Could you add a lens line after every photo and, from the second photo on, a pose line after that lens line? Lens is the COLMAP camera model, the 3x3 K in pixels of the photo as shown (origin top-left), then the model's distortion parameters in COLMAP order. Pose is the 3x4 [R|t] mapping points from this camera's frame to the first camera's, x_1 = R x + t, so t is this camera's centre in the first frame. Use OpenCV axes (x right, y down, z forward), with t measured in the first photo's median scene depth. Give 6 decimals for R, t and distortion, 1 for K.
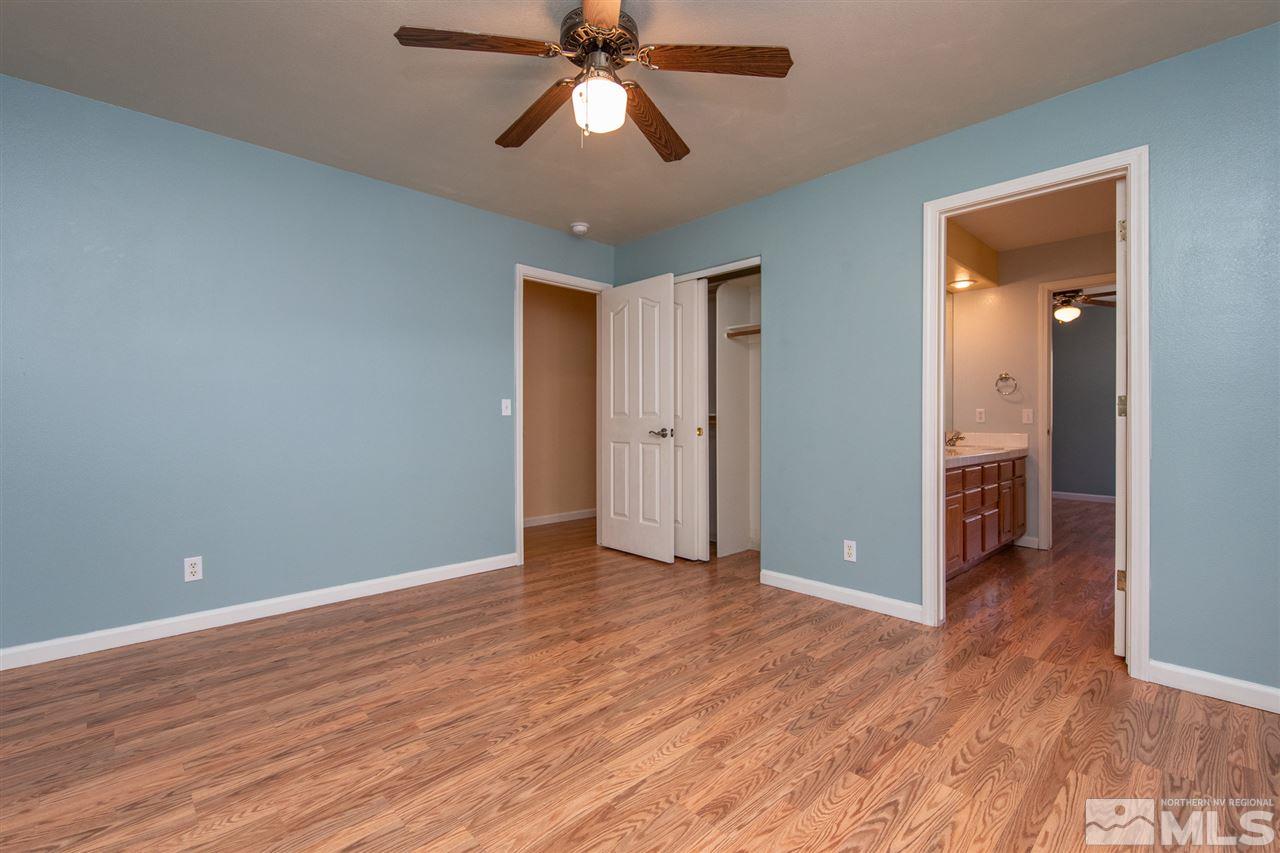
lens RADIAL K [[576.3, 0, 629.6], [0, 576.3, 420.0], [0, 0, 1]] dist [-0.004969, -0.000220]
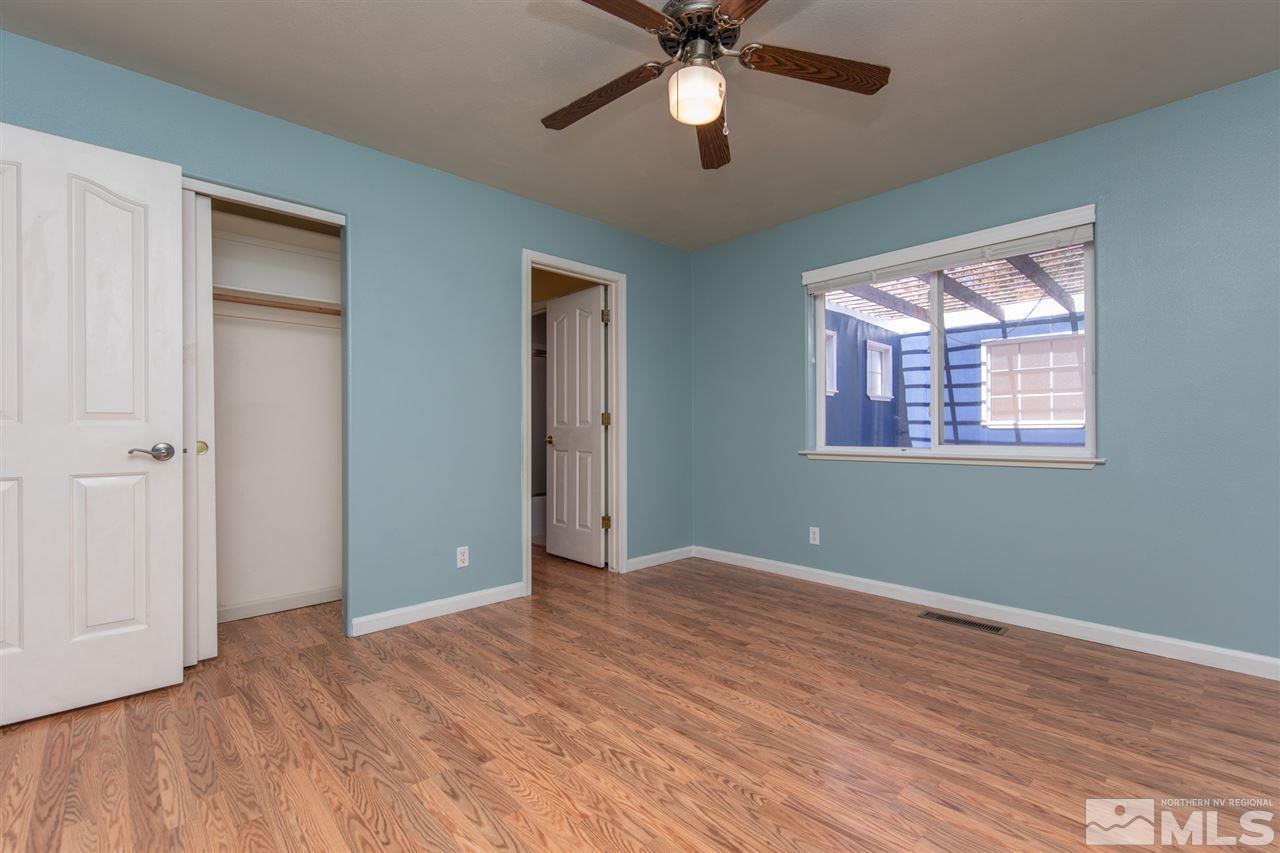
lens RADIAL K [[576.3, 0, 629.3], [0, 576.3, 426.1], [0, 0, 1]] dist [-0.004969, -0.000220]
pose [[-0.013039, 0.001757, 0.999913, -0.885944], [0.011386, 0.999934, -0.001608, -0.003064], [-0.999850, 0.011364, -0.013058, 0.973010]]
